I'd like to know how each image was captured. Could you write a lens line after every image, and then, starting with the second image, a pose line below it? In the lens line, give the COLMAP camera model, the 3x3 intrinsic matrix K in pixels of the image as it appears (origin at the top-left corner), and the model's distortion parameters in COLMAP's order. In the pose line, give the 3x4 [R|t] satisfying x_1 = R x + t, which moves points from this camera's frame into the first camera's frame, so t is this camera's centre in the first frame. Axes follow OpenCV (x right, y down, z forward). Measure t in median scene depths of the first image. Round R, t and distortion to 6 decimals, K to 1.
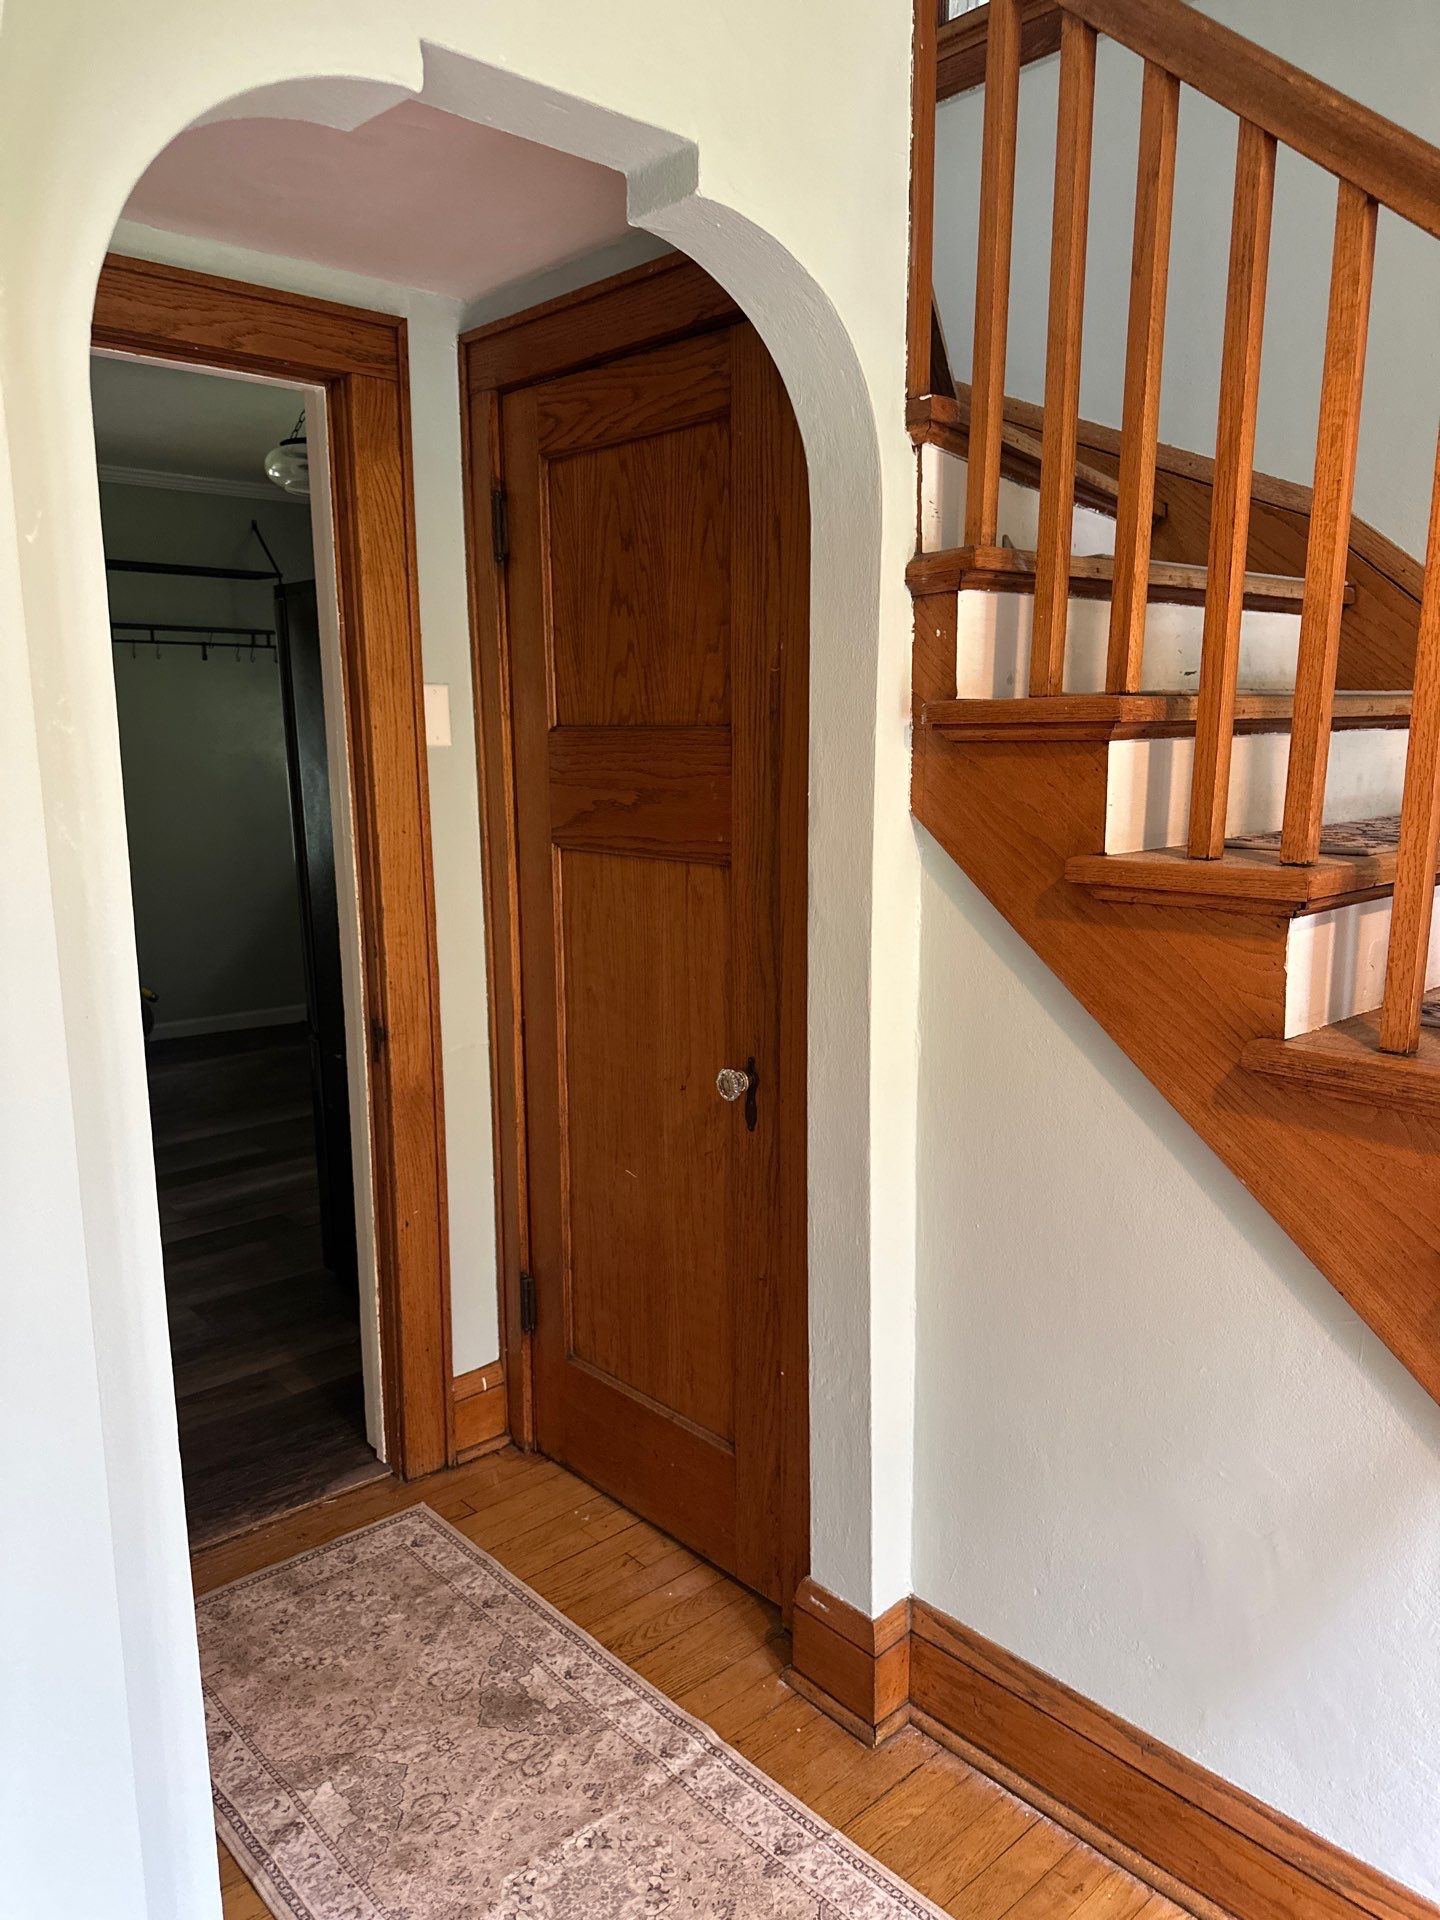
lens RADIAL K [[1365.0, 0, 713.6], [0, 1365.0, 974.1], [0, 0, 1]] dist [0.008358, -0.000272]
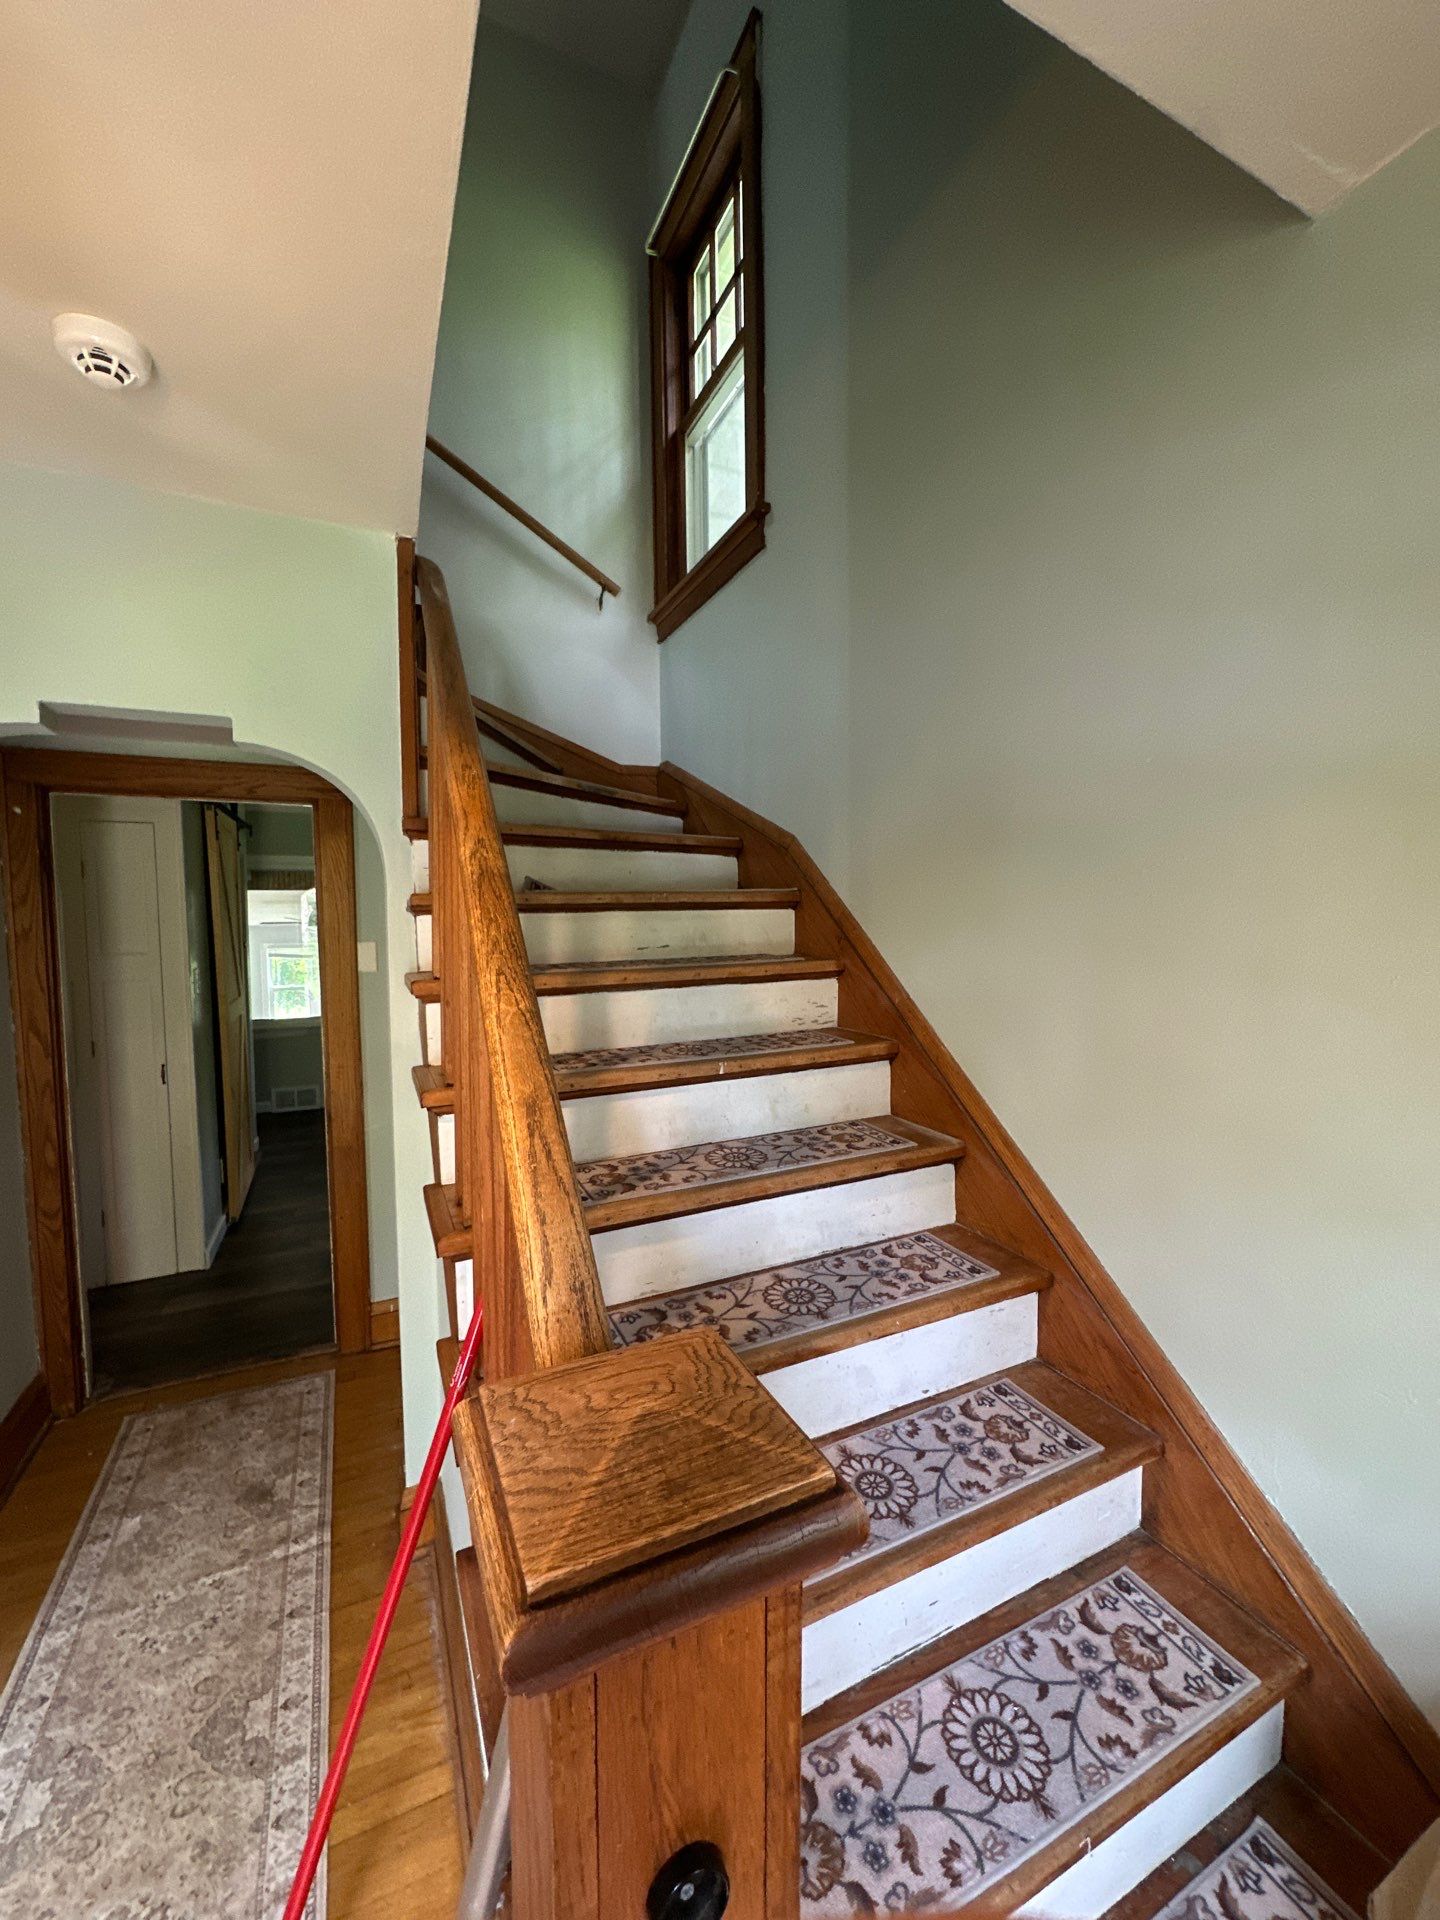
lens RADIAL K [[766.3, 0, 720.0], [0, 766.3, 960.0], [0, 0, 1]] dist [-0.000196, -0.000361]
pose [[0.959030, 0.017545, -0.282762, 0.732550], [-0.051425, 0.992281, -0.112846, -0.102008], [0.278600, 0.122764, 0.952529, 0.090634]]
